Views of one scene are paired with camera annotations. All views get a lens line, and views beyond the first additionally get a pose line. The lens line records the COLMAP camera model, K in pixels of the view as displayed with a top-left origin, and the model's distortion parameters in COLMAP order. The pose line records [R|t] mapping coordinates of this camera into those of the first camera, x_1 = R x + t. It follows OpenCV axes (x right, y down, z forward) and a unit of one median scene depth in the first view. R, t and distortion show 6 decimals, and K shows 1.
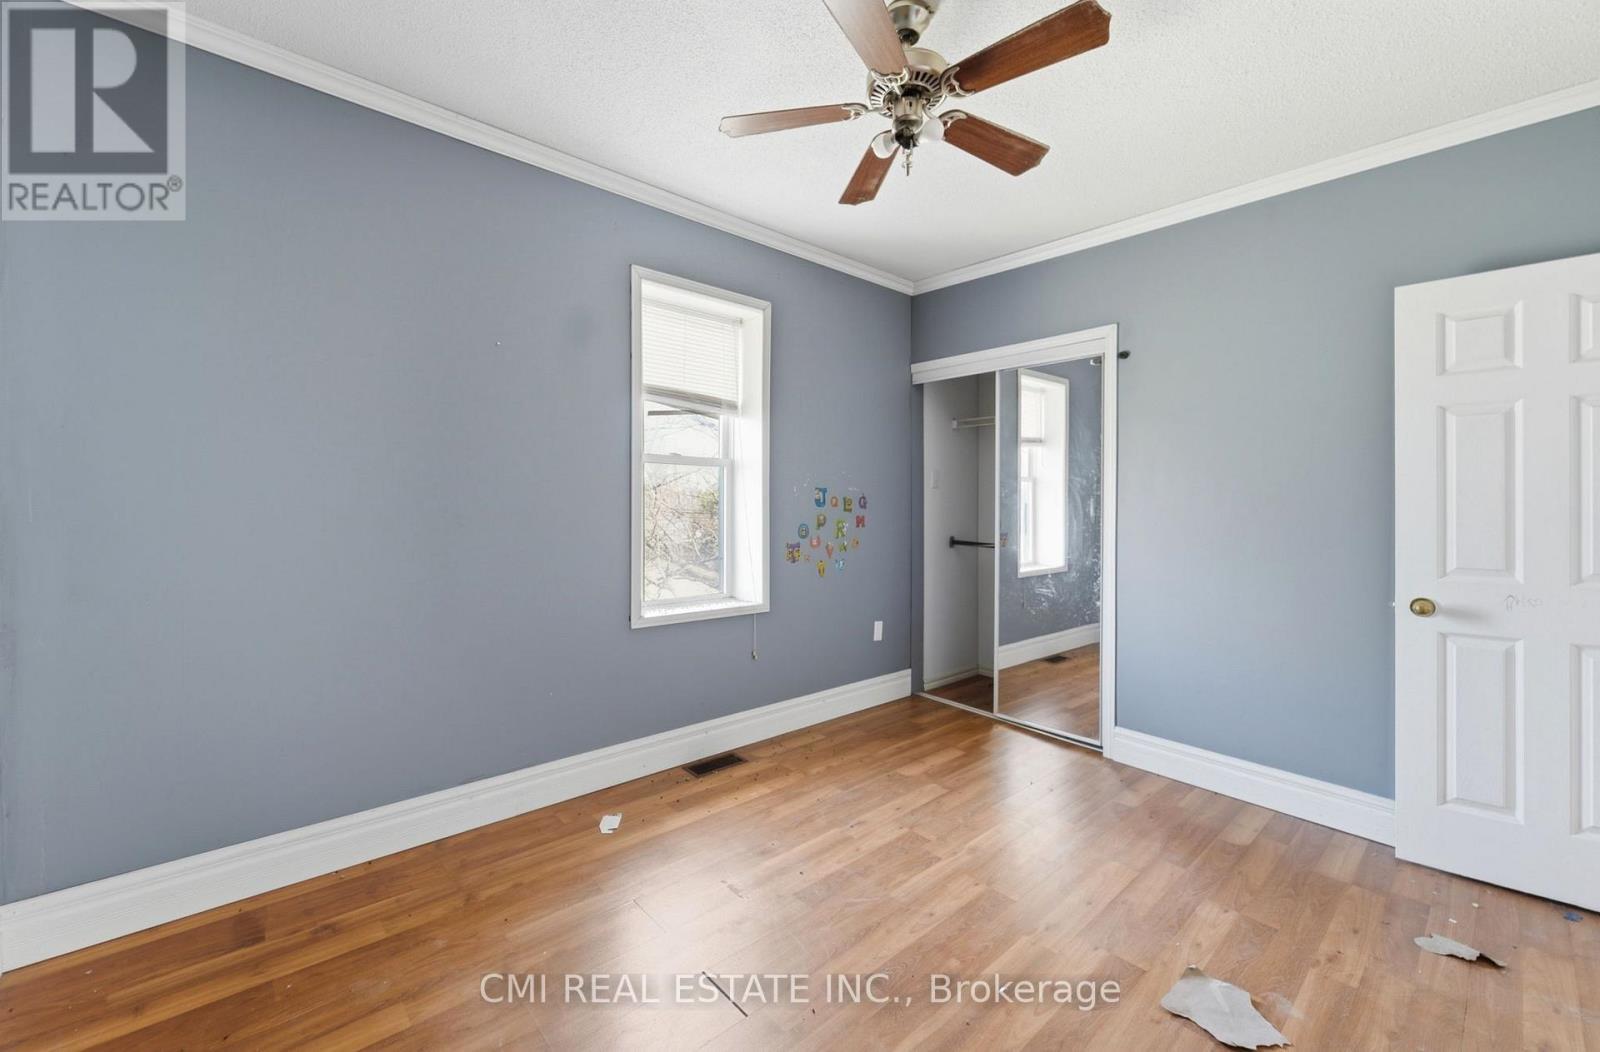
lens RADIAL K [[651.7, 0, 806.3], [0, 651.7, 511.2], [0, 0, 1]] dist [0.001575, 0.000232]
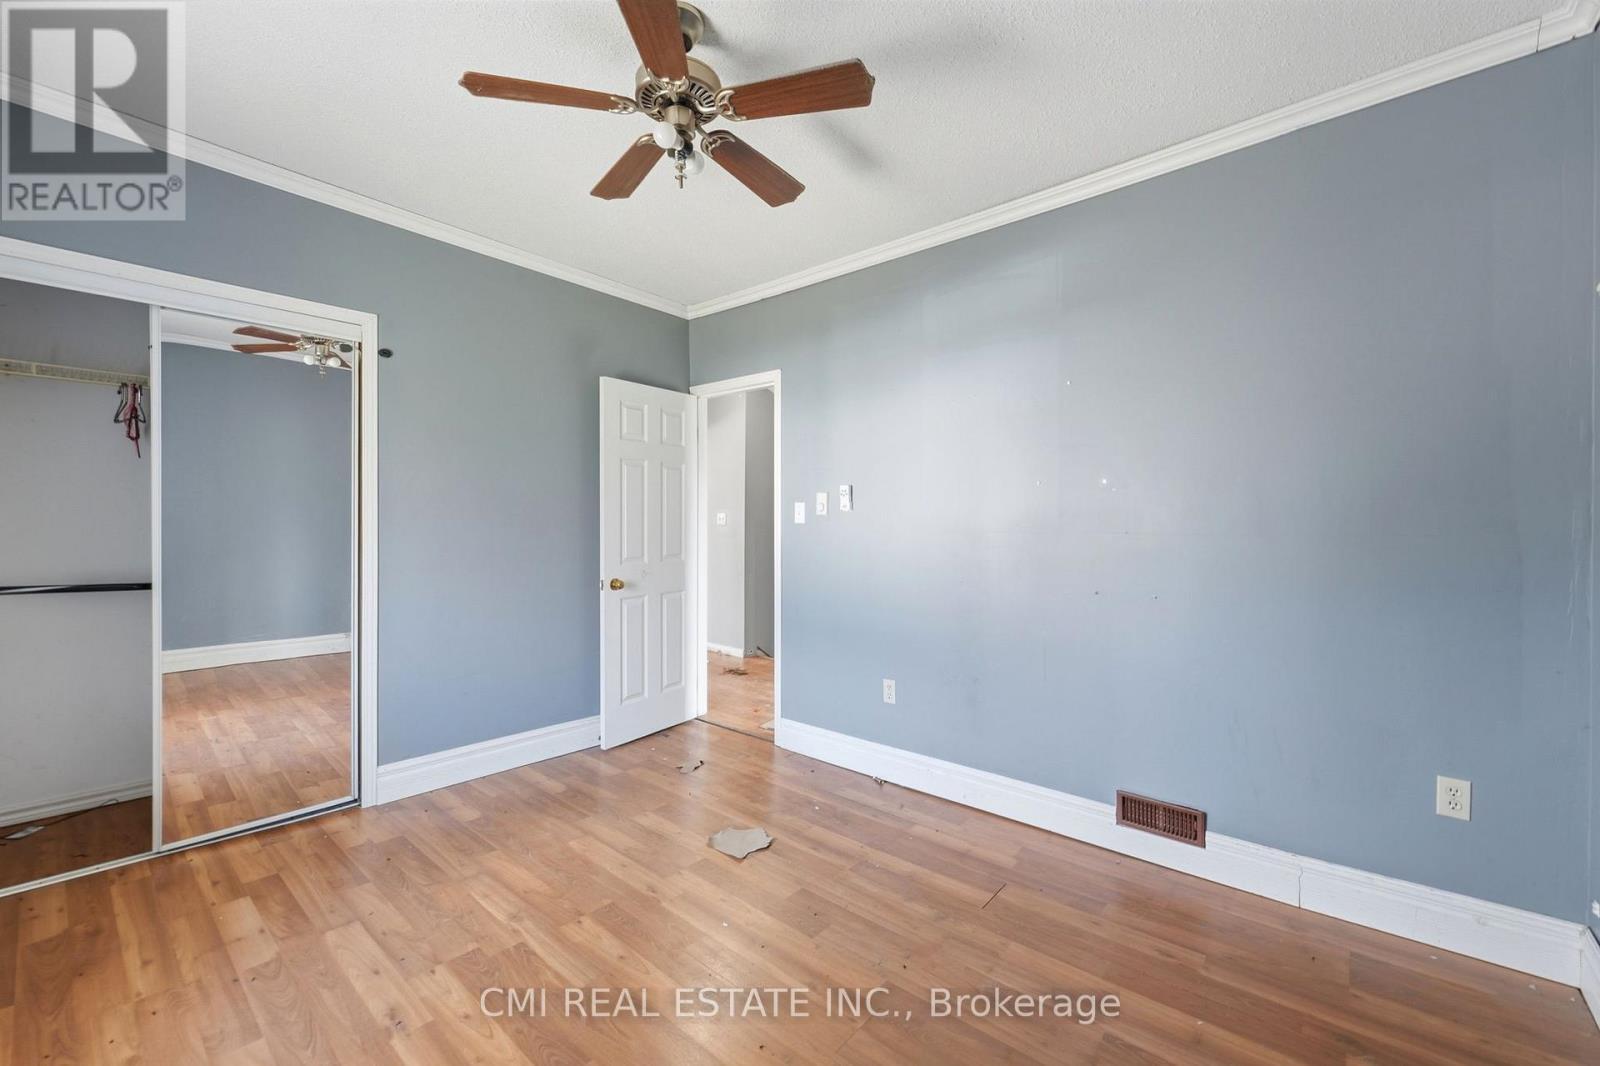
lens RADIAL K [[641.5, 0, 806.8], [0, 641.5, 528.2], [0, 0, 1]] dist [0.000089, 0.000157]
pose [[-0.127495, -0.020102, 0.991636, -0.629416], [0.000042, 0.999794, 0.020273, -0.019988], [-0.991839, 0.002627, -0.127468, 0.710047]]
